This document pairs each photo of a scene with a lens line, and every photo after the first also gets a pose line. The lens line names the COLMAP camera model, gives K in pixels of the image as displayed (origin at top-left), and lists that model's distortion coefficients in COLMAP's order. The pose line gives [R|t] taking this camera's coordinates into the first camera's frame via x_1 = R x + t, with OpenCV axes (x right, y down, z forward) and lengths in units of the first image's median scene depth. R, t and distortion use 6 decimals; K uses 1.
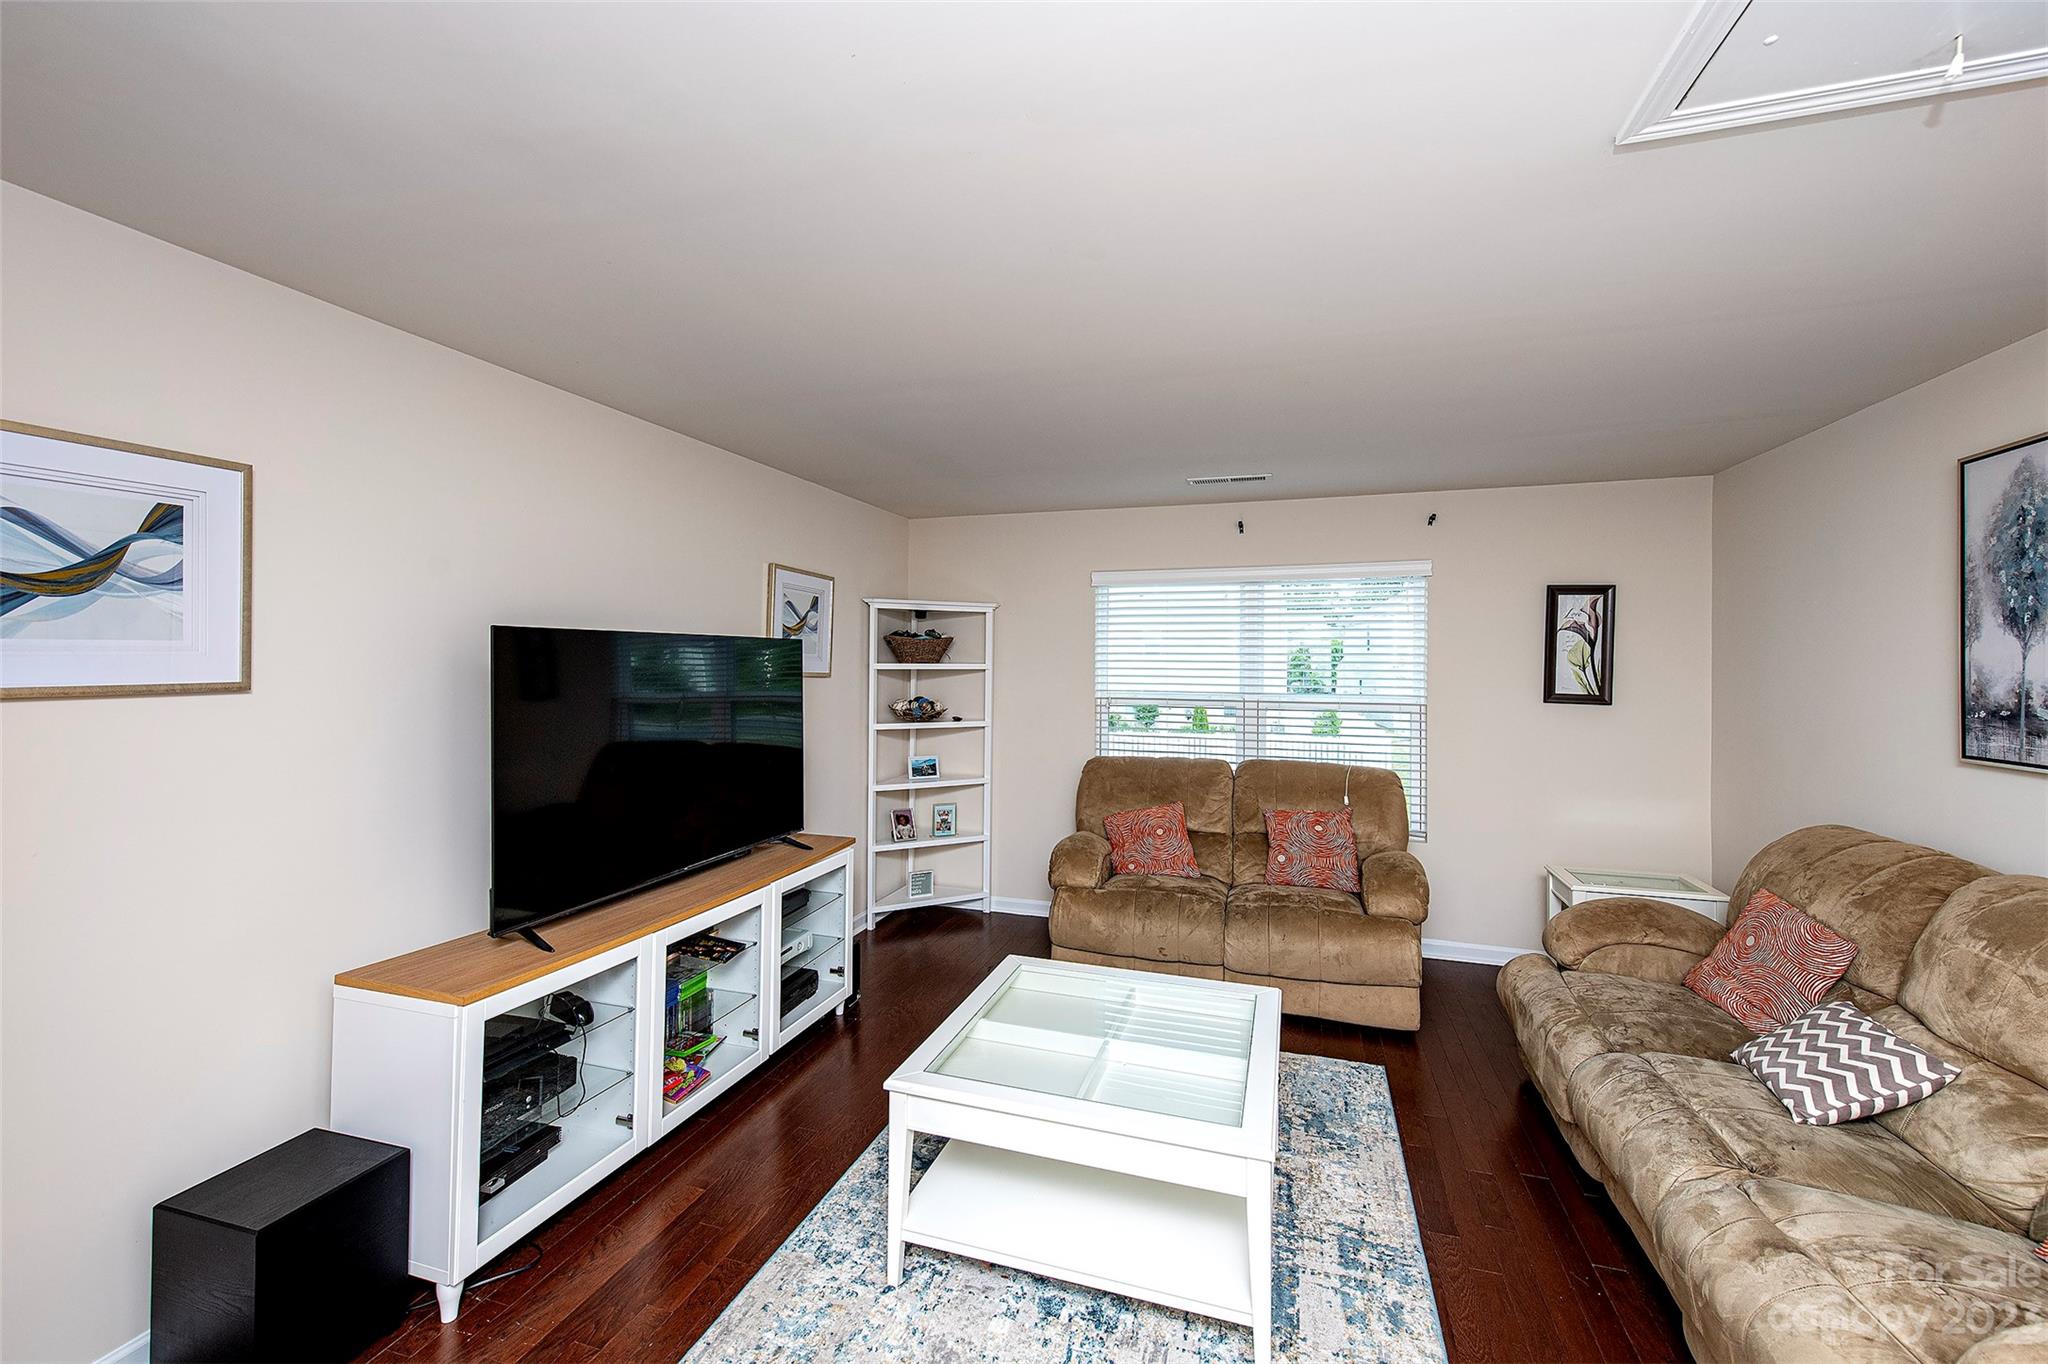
lens RADIAL K [[825.8, 0, 1026.7], [0, 825.8, 668.1], [0, 0, 1]] dist [0.008802, -0.000443]
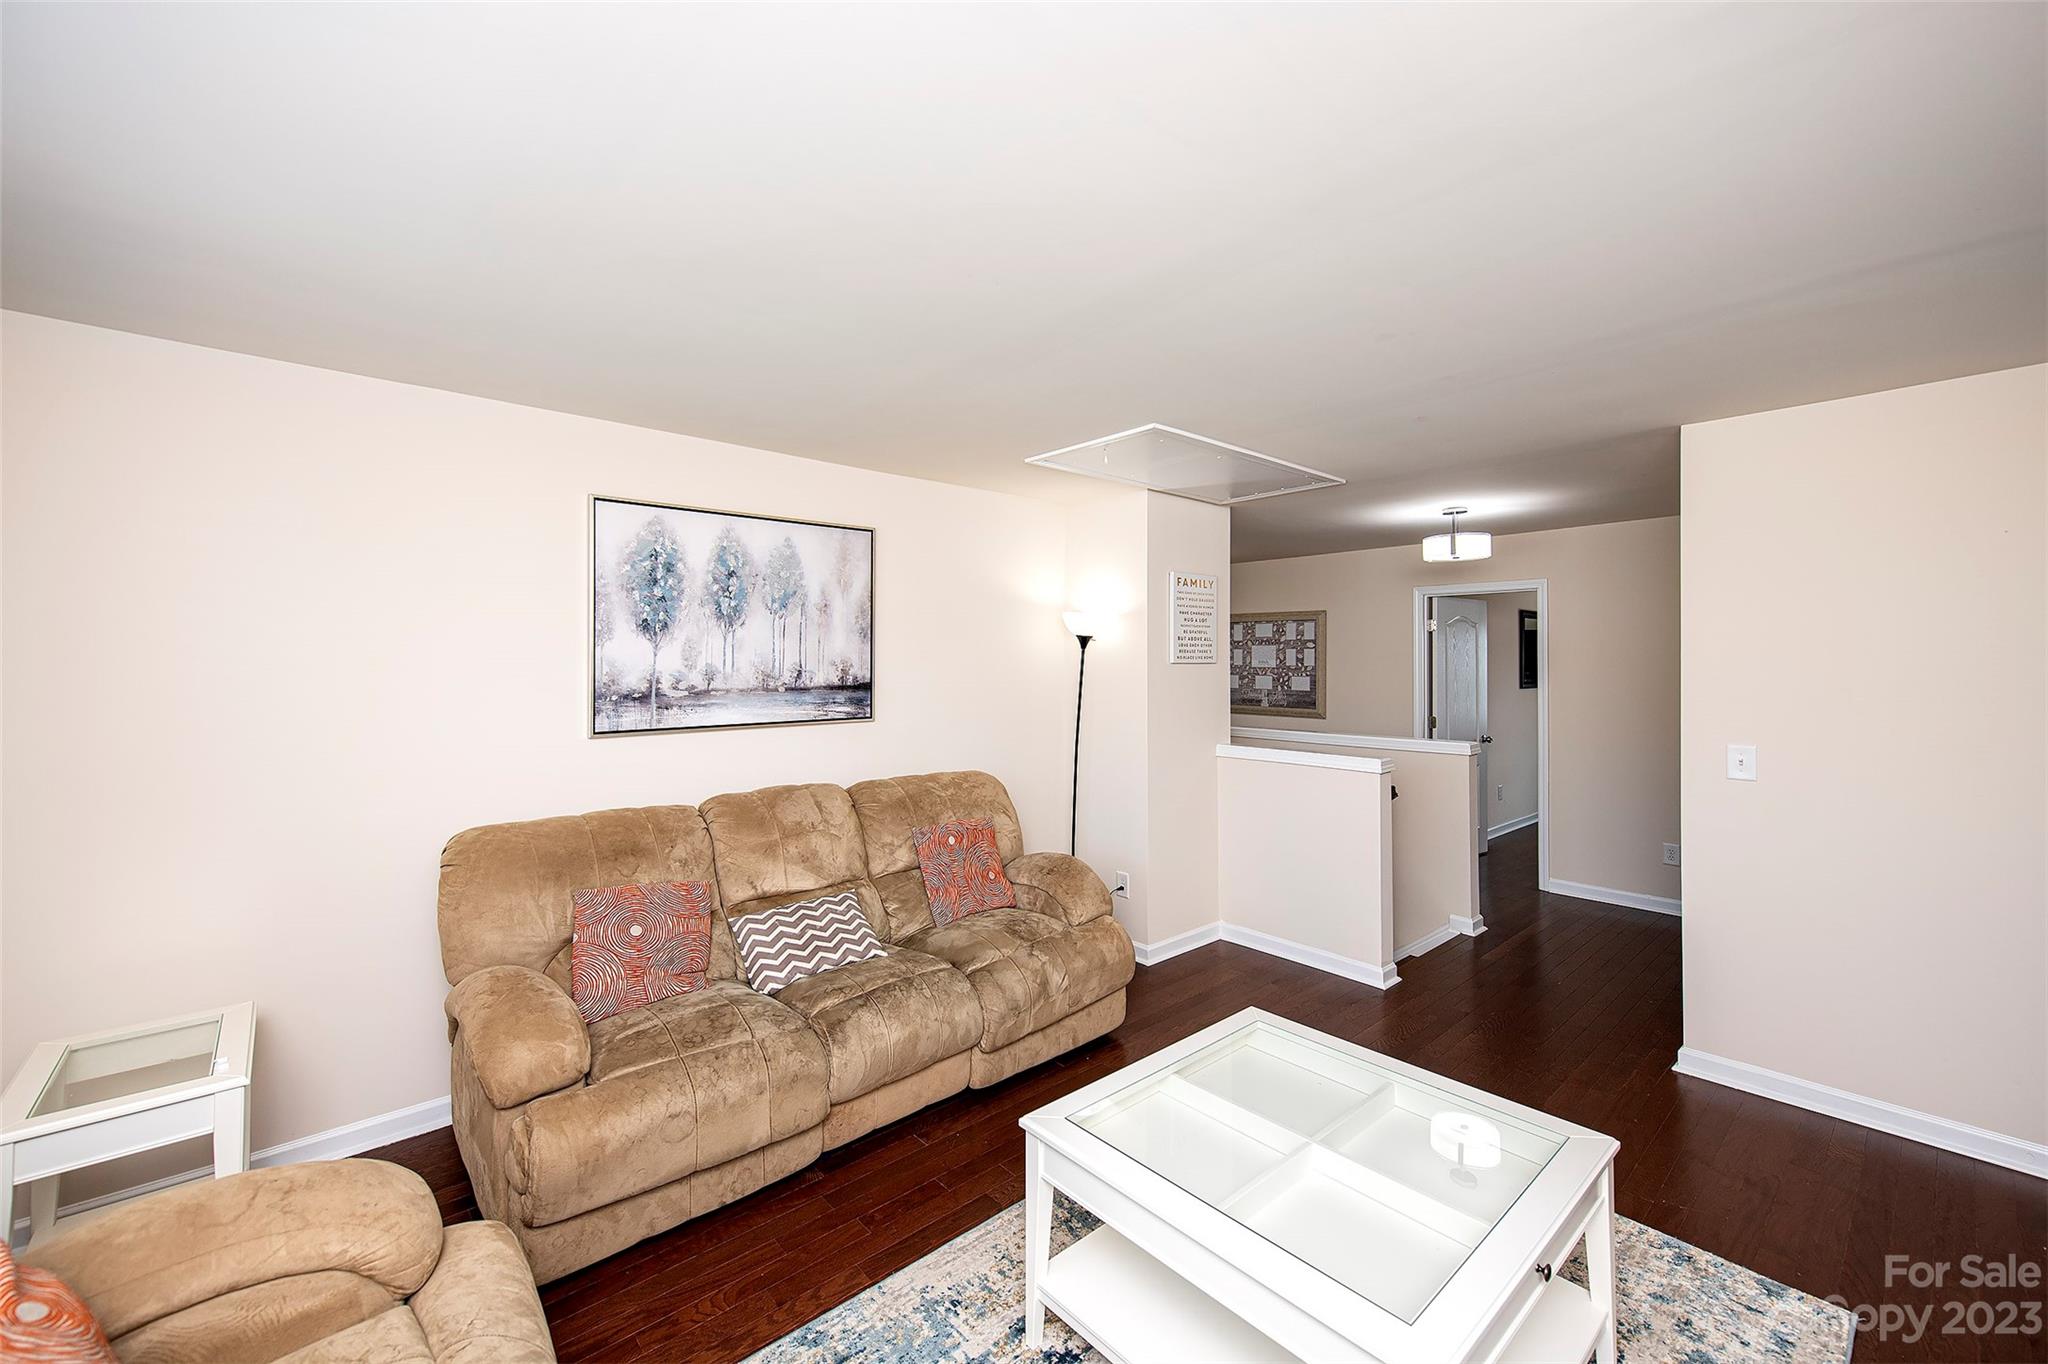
lens RADIAL K [[825.8, 0, 1010.9], [0, 825.8, 665.0], [0, 0, 1]] dist [0.008802, -0.000443]
pose [[-0.854159, -0.000119, 0.520012, -0.060068], [0.003611, 0.999975, 0.006159, -0.001521], [-0.519999, 0.007138, -0.854137, 1.838374]]
